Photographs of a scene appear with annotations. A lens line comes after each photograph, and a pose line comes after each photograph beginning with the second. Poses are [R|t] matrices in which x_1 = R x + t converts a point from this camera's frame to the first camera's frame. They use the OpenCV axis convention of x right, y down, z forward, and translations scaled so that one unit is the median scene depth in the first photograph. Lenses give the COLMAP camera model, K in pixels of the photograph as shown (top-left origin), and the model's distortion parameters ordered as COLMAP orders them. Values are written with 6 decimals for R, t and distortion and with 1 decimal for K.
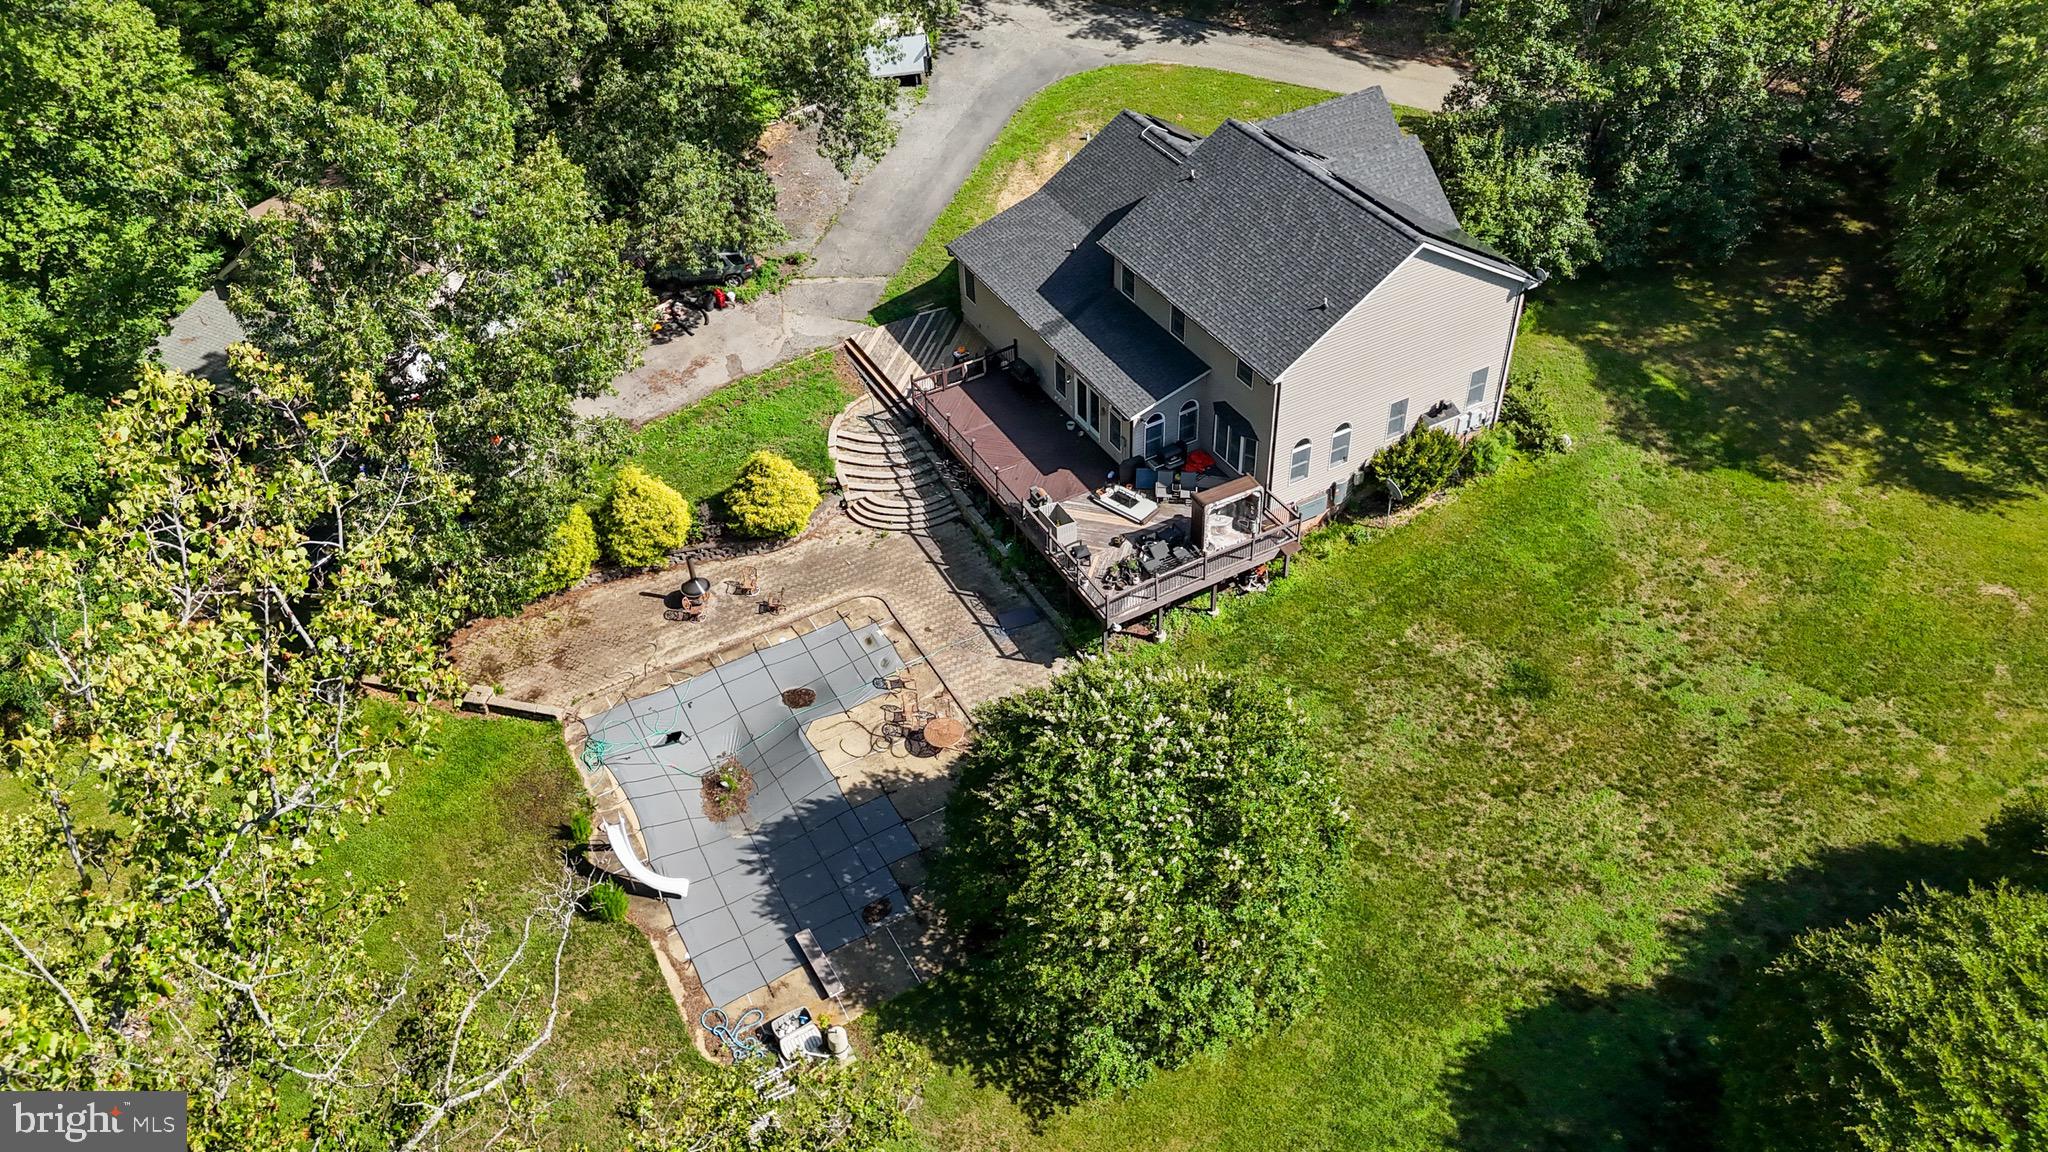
lens RADIAL K [[1516.6, 0, 1010.1], [0, 1516.6, 566.5], [0, 0, 1]] dist [0.058914, -0.054596]
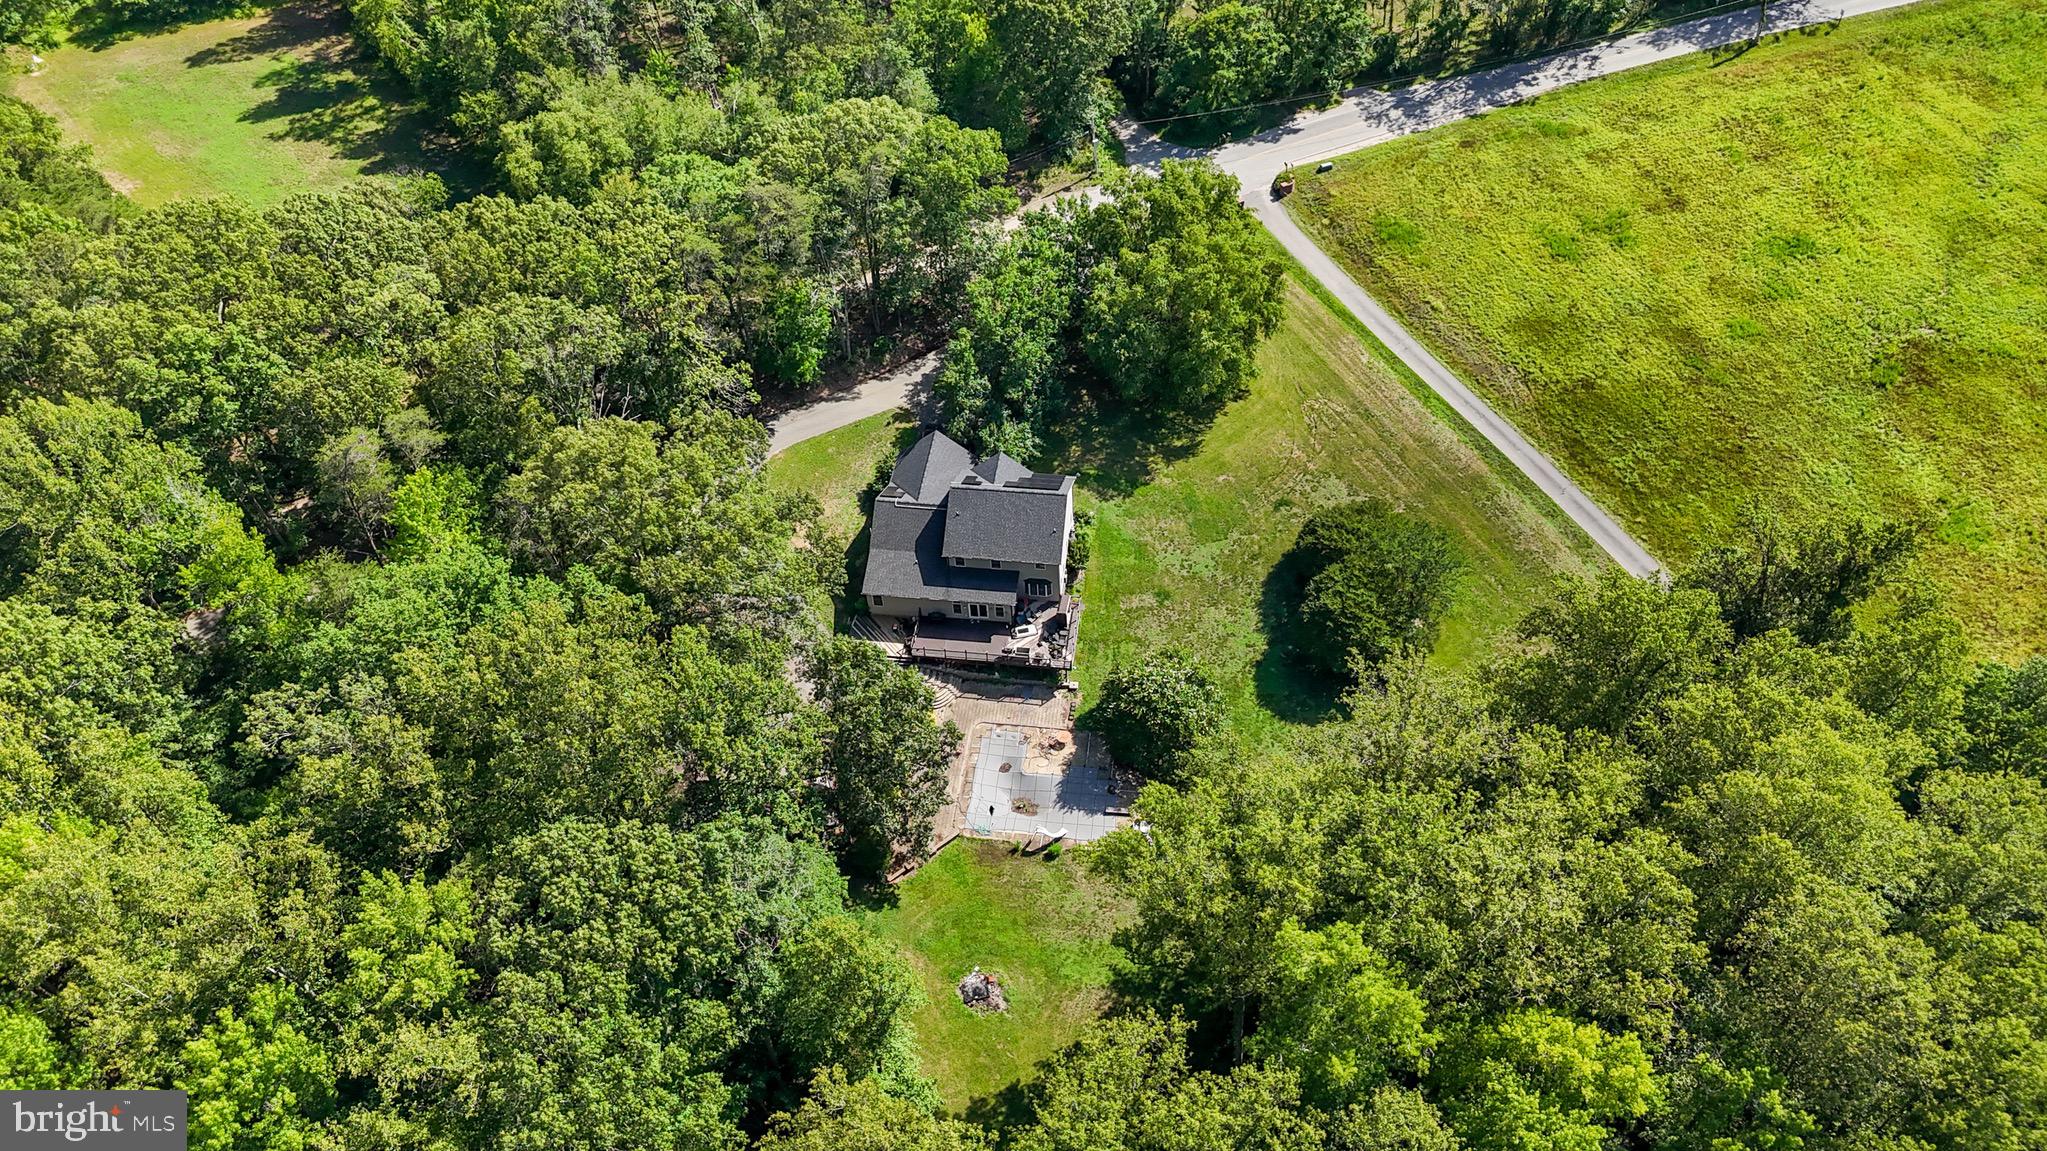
lens RADIAL K [[1515.9, 0, 1027.3], [0, 1515.9, 570.8], [0, 0, 1]] dist [0.058914, -0.054596]
pose [[0.594750, -0.583790, 0.552686, -1.283042], [0.542281, 0.798868, 0.260273, -0.792190], [-0.593468, 0.144913, 0.791705, -1.053345]]
